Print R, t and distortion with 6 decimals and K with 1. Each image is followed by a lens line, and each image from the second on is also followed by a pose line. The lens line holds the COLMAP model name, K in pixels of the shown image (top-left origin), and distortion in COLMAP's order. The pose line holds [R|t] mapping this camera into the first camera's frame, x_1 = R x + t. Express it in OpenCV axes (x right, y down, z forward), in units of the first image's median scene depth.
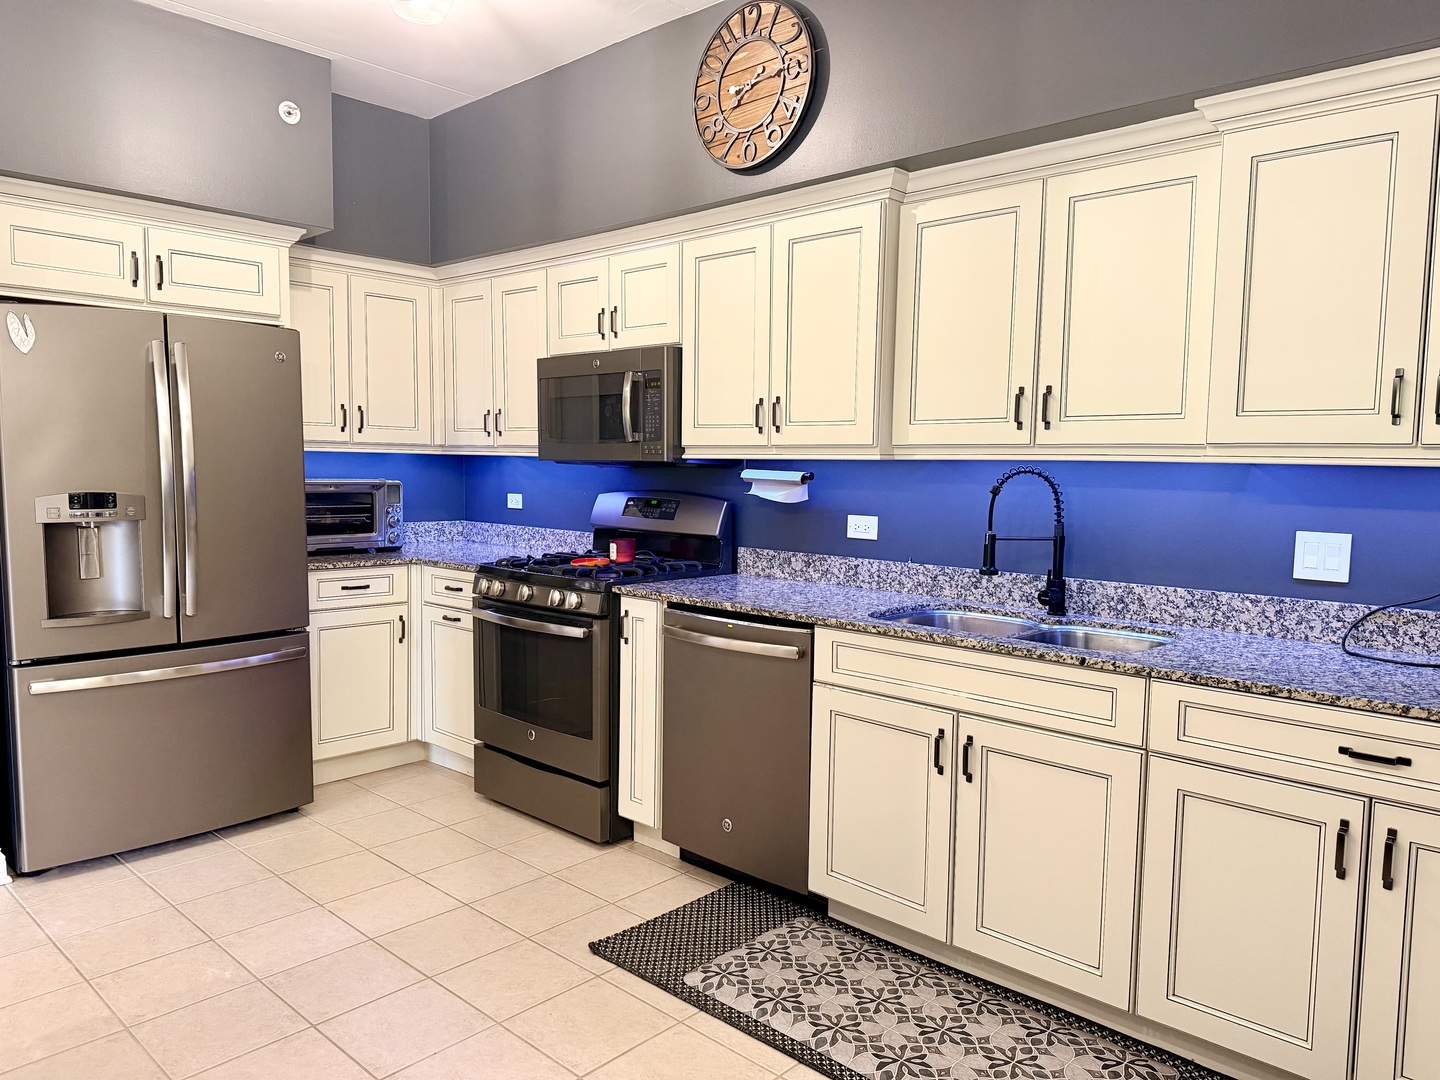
lens RADIAL K [[1006.7, 0, 720.0], [0, 1006.7, 540.0], [0, 0, 1]] dist [0.109955, -0.154109]
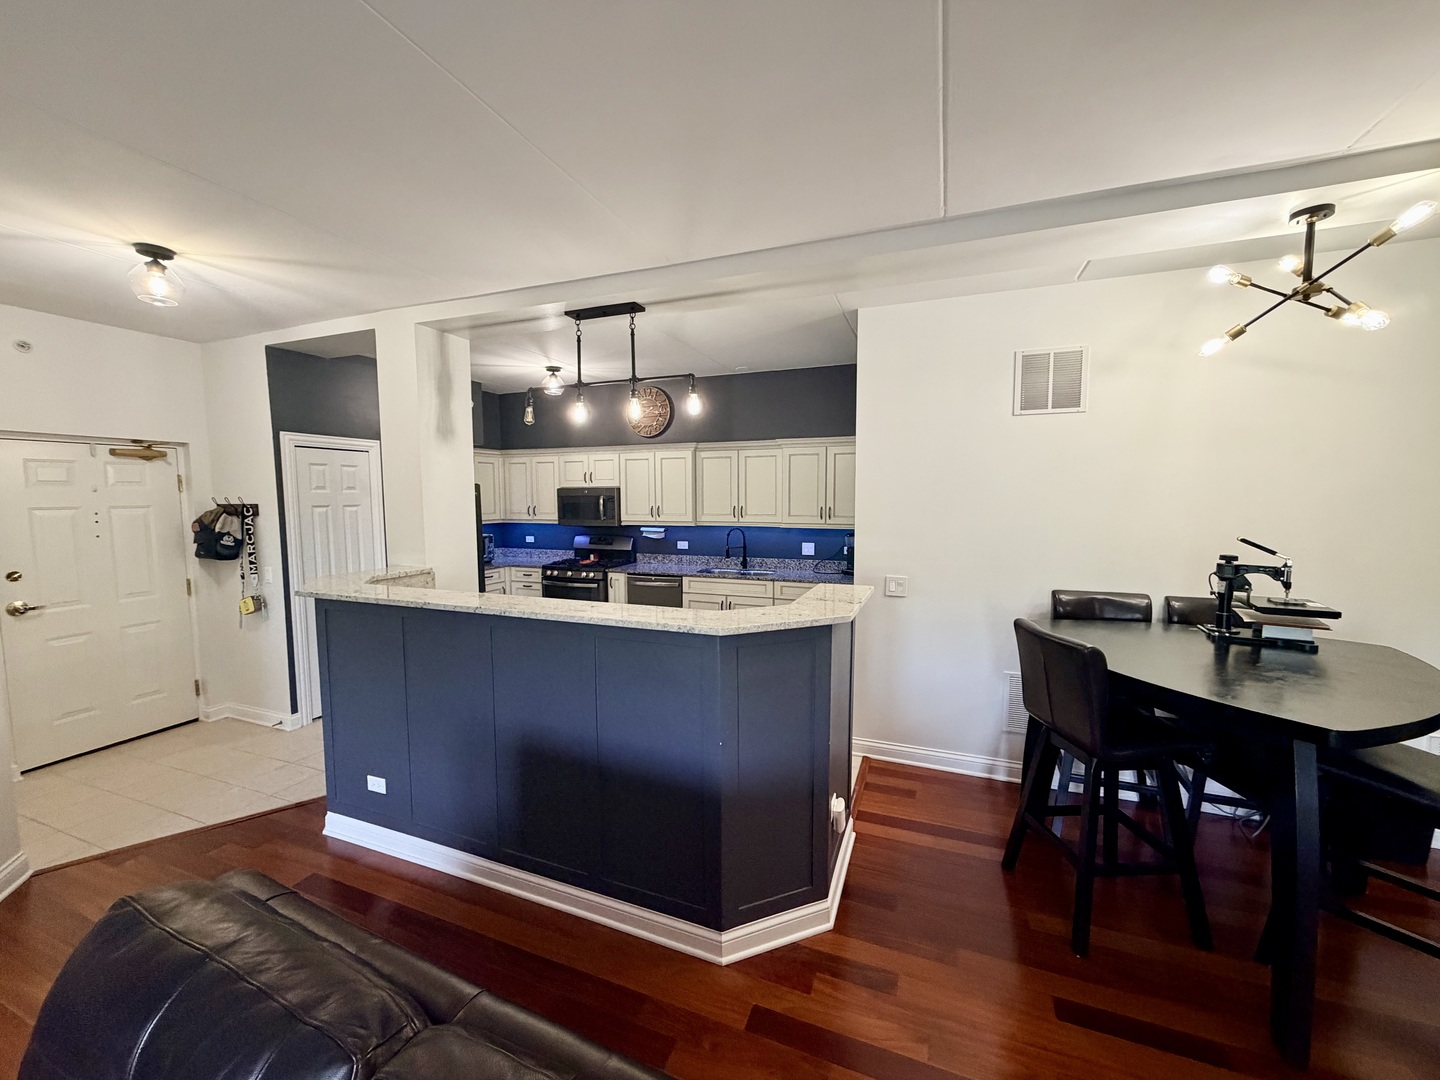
lens RADIAL K [[575.9, 0, 717.6], [0, 575.9, 543.3], [0, 0, 1]] dist [-0.000095, -0.000380]
pose [[0.929743, -0.051588, 0.364576, -0.445041], [0.047687, 0.998668, 0.019701, -0.052993], [-0.365107, -0.000932, 0.930965, -0.765412]]
